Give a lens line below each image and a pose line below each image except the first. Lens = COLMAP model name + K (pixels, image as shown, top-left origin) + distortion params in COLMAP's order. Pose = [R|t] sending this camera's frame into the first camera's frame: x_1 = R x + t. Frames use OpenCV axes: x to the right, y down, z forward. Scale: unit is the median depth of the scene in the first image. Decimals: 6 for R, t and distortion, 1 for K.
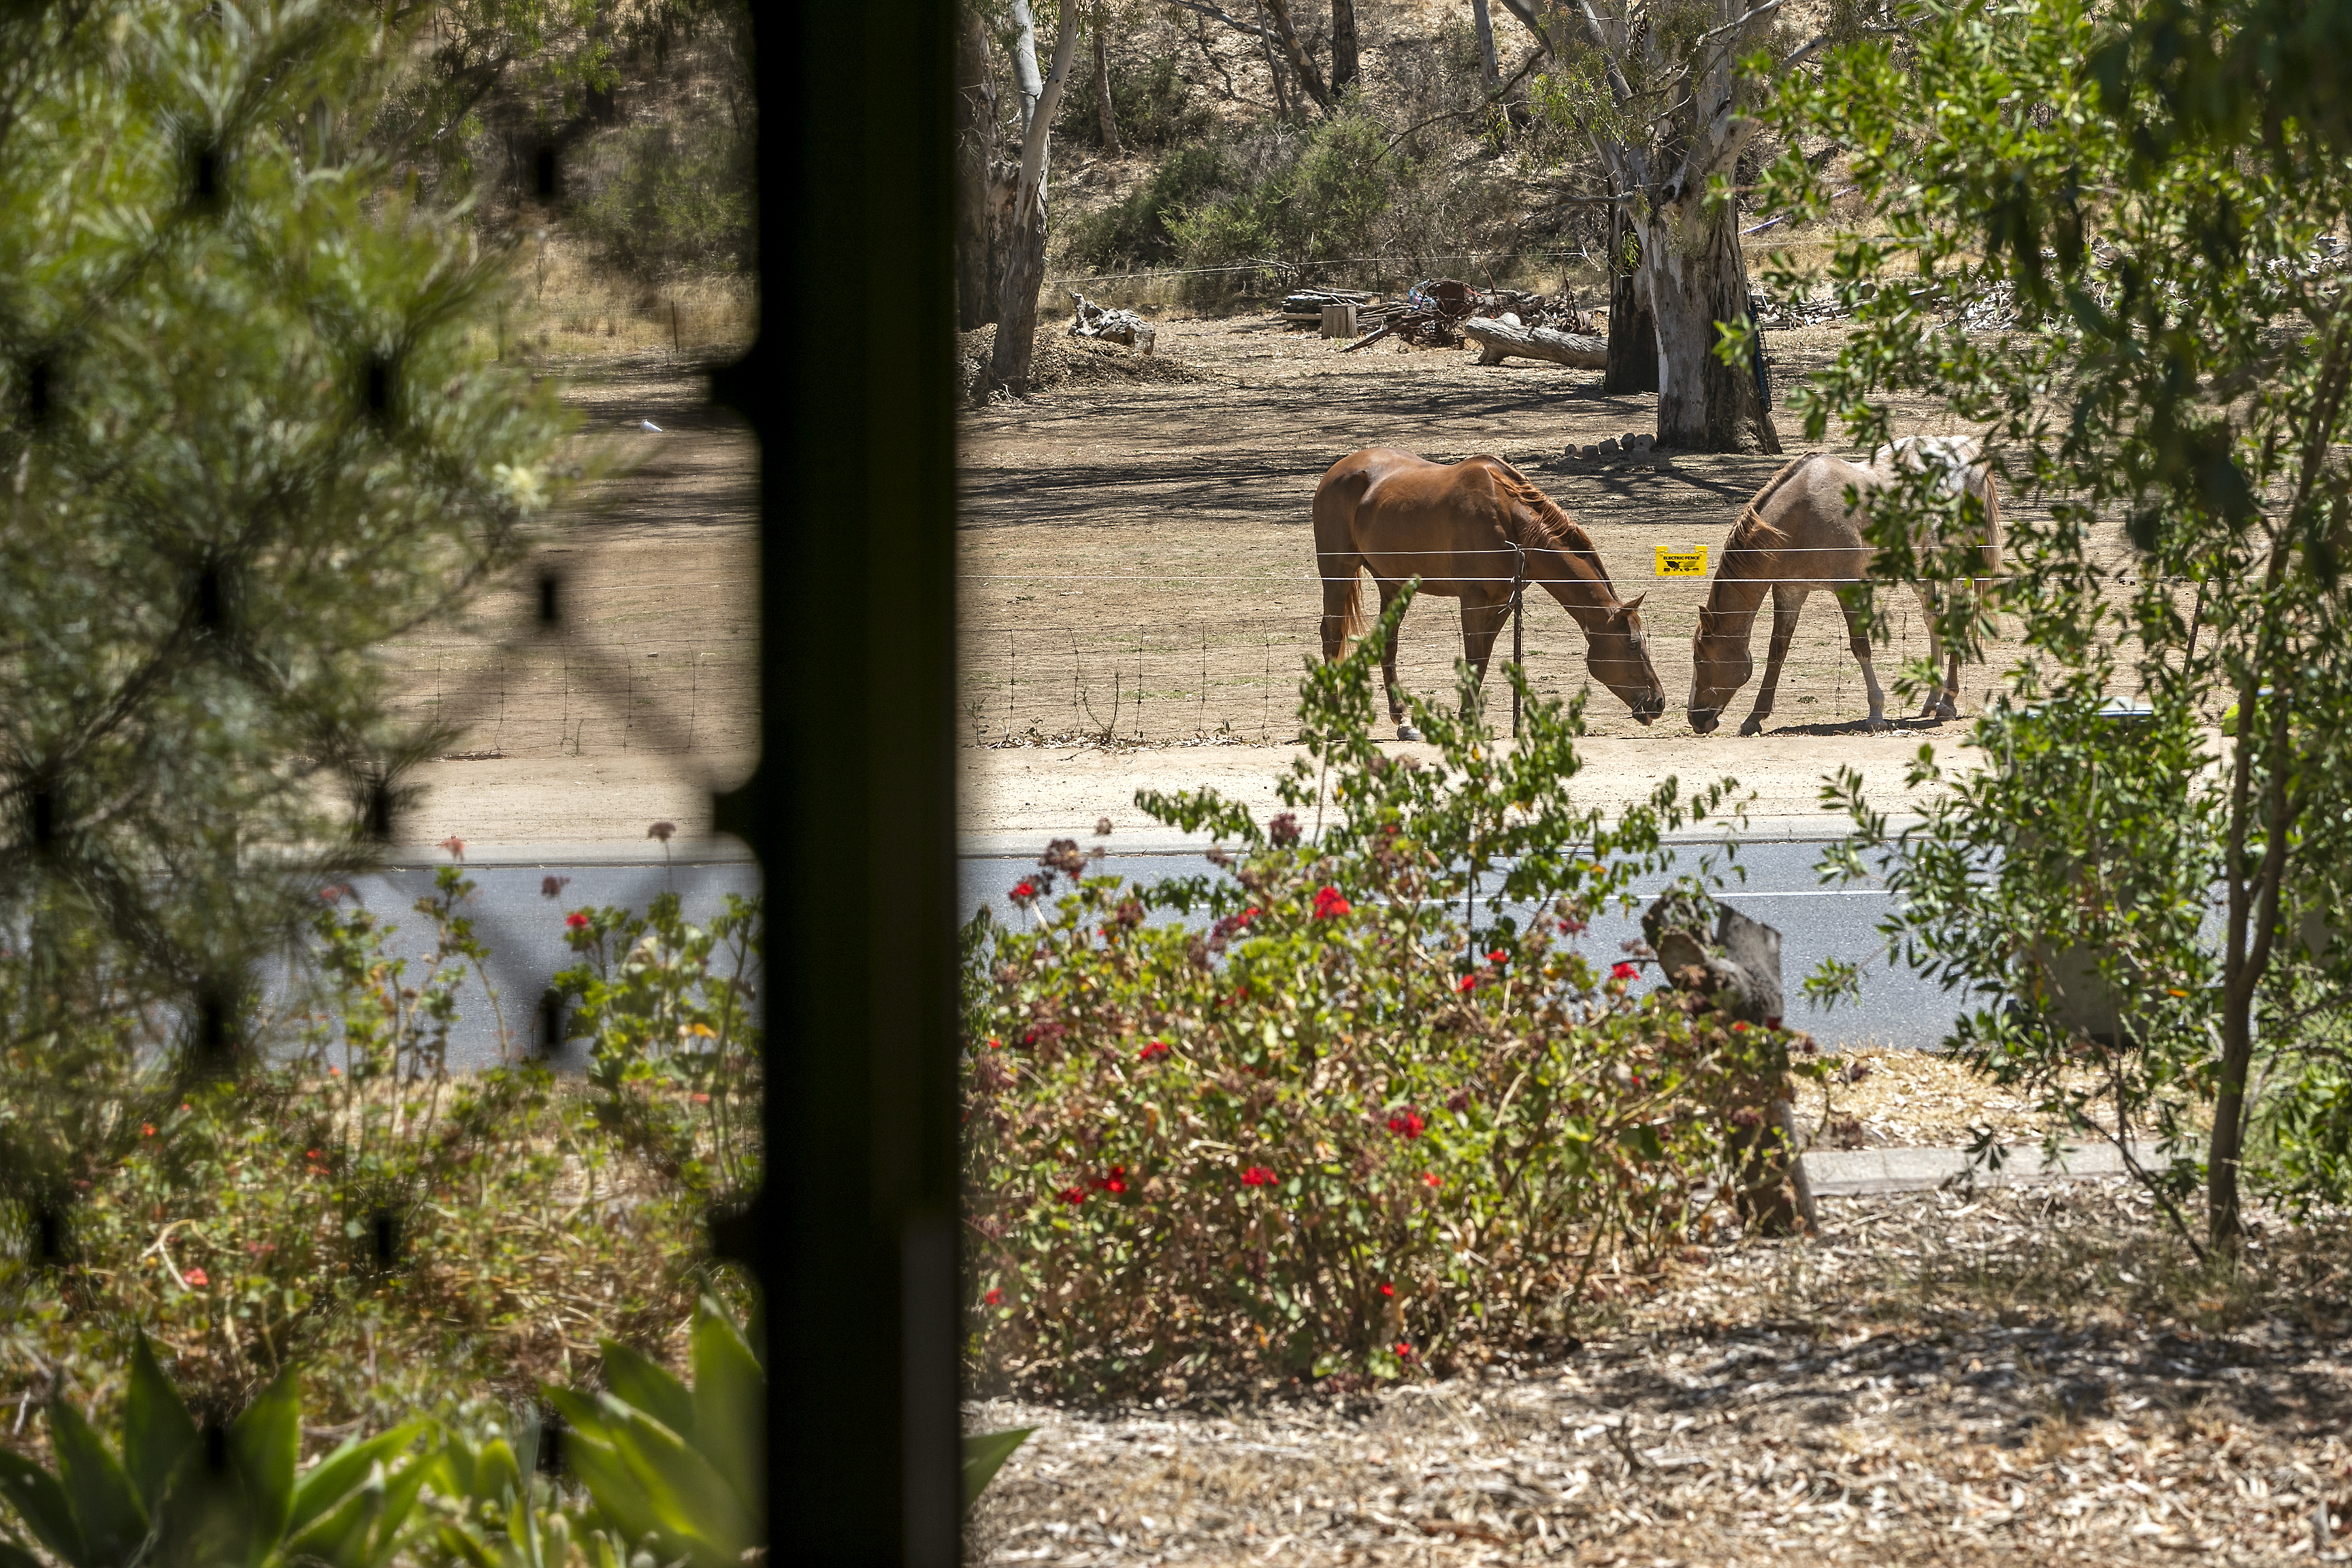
lens RADIAL K [[7504.6, 0, 1176.0], [0, 7504.6, 784.0], [0, 0, 1]] dist [-0.008327, 0.121214]
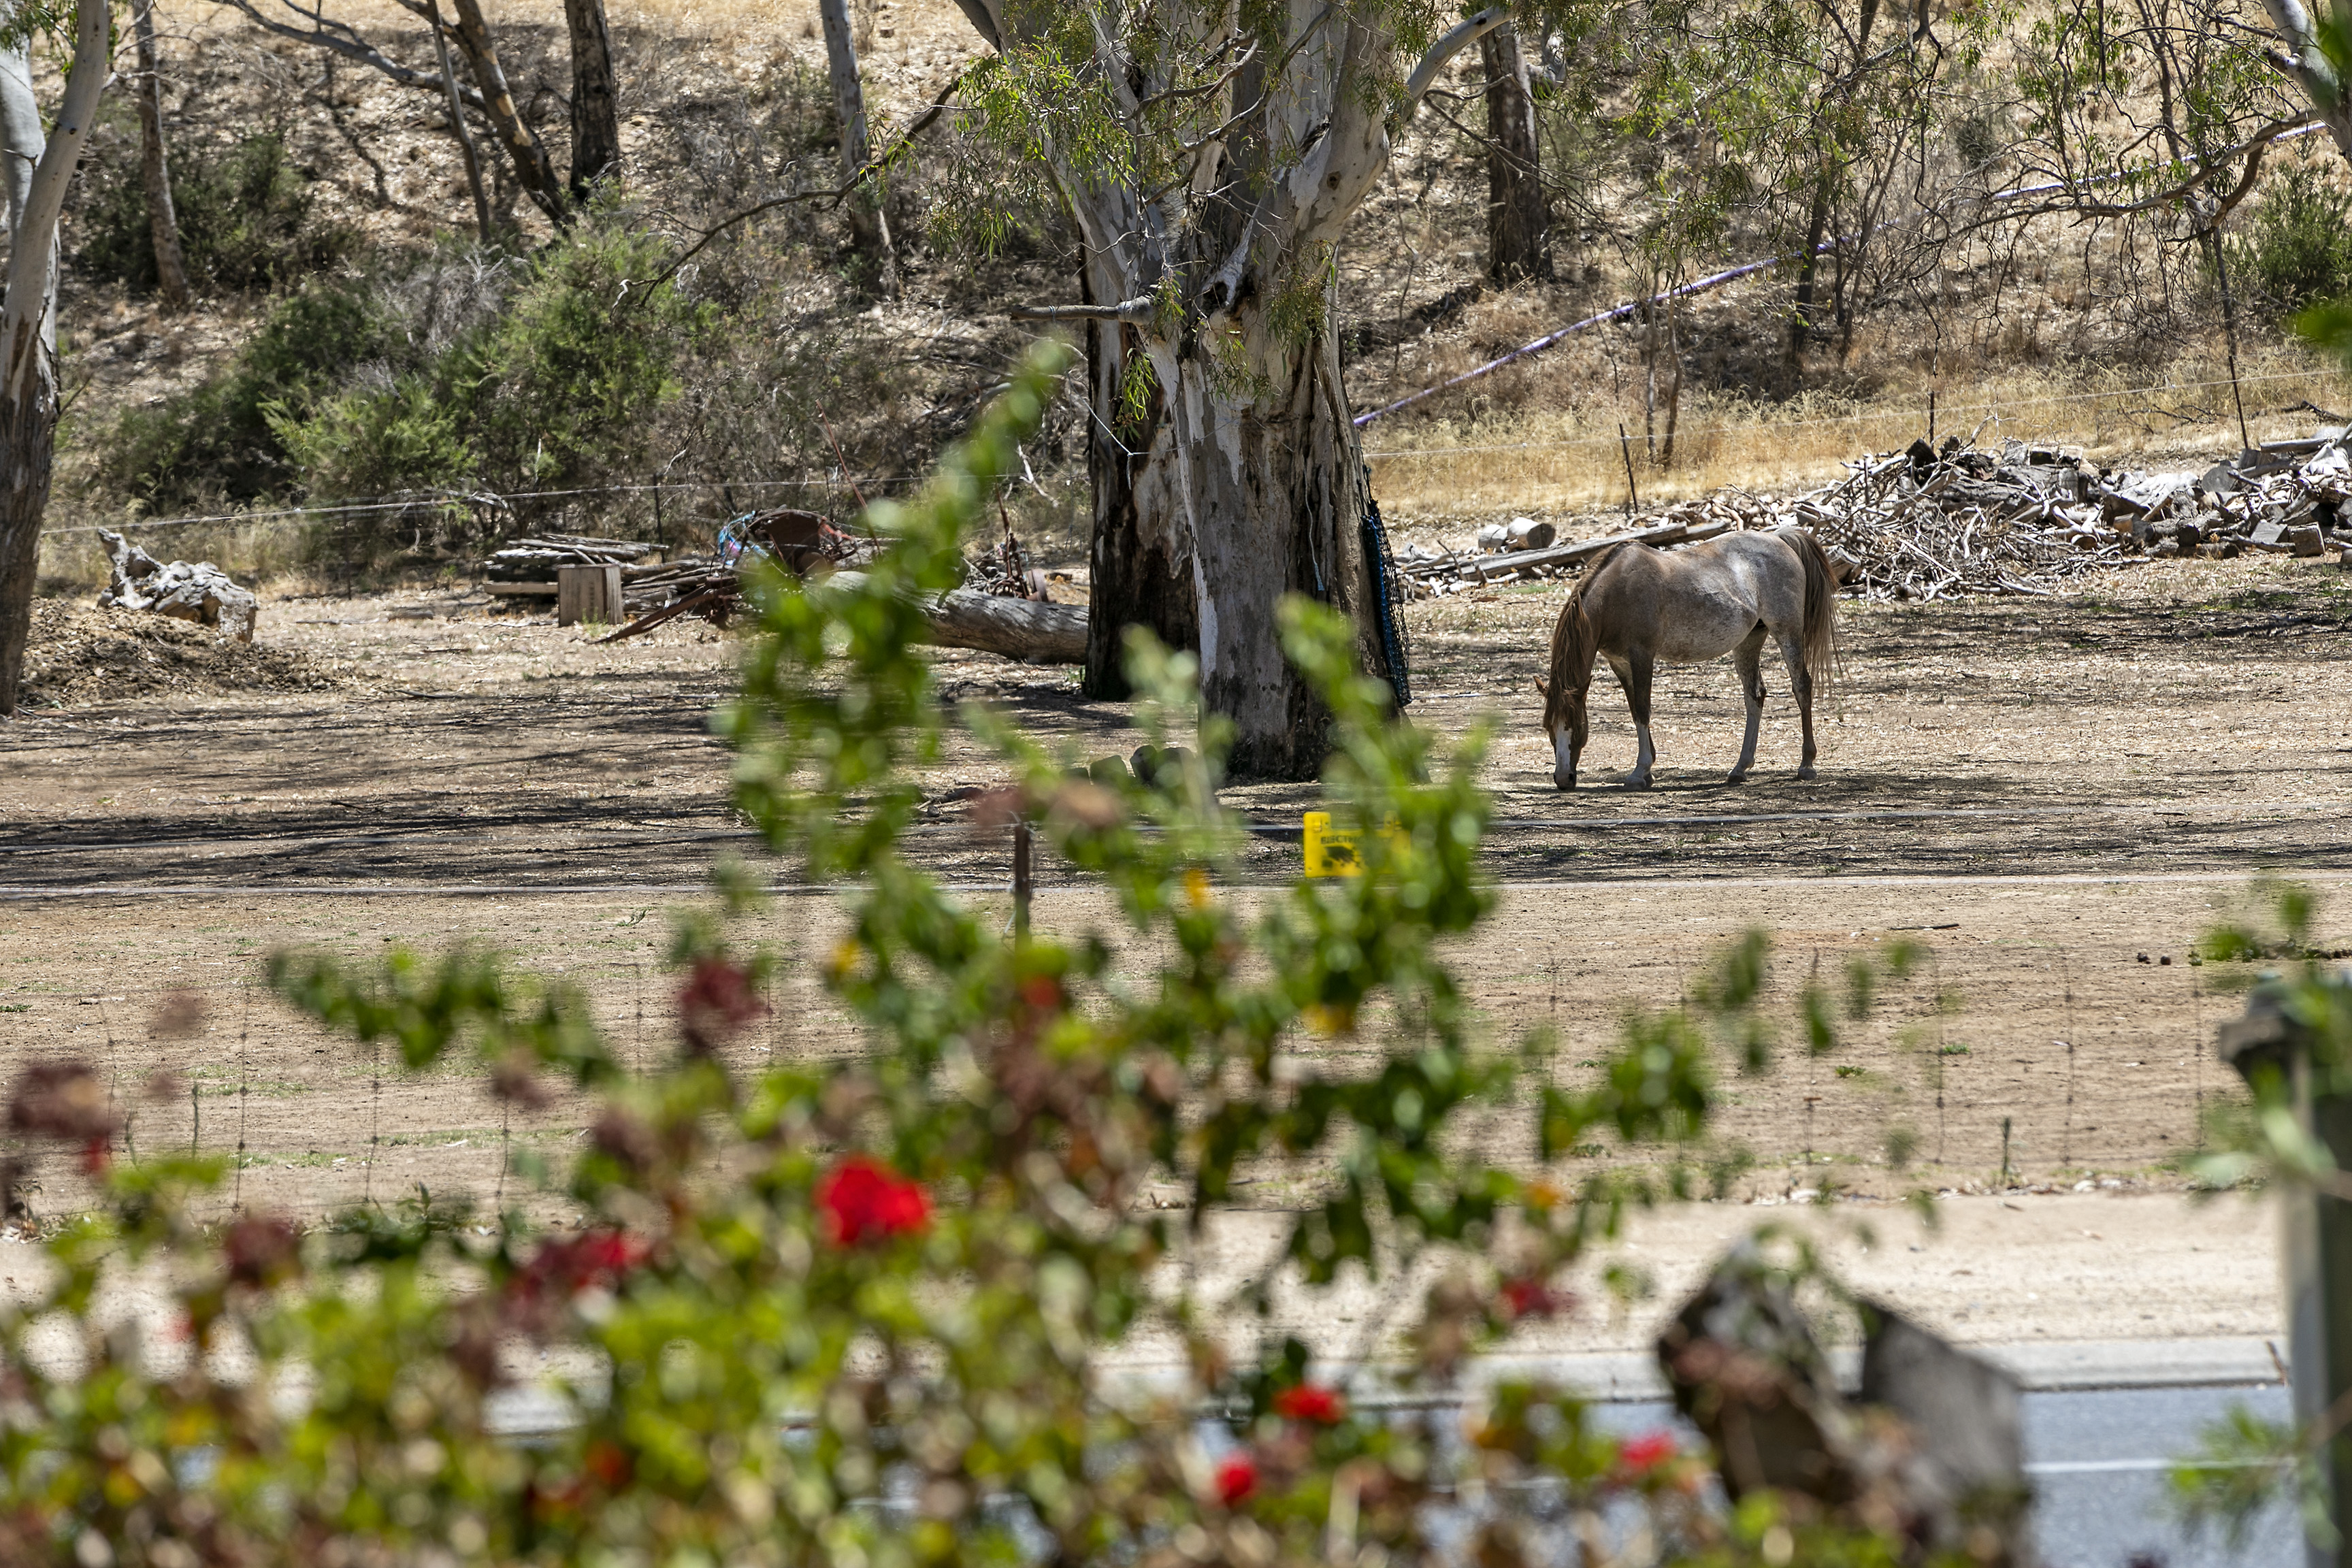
lens RADIAL K [[13492.2, 0, 1176.0], [0, 13492.2, 784.0], [0, 0, 1]] dist [0.285614, -1.330780]
pose [[0.997854, -0.006741, 0.065137, -0.003825], [0.009877, 0.998802, -0.047932, 0.022459], [-0.064736, 0.048473, 0.996724, 0.346840]]
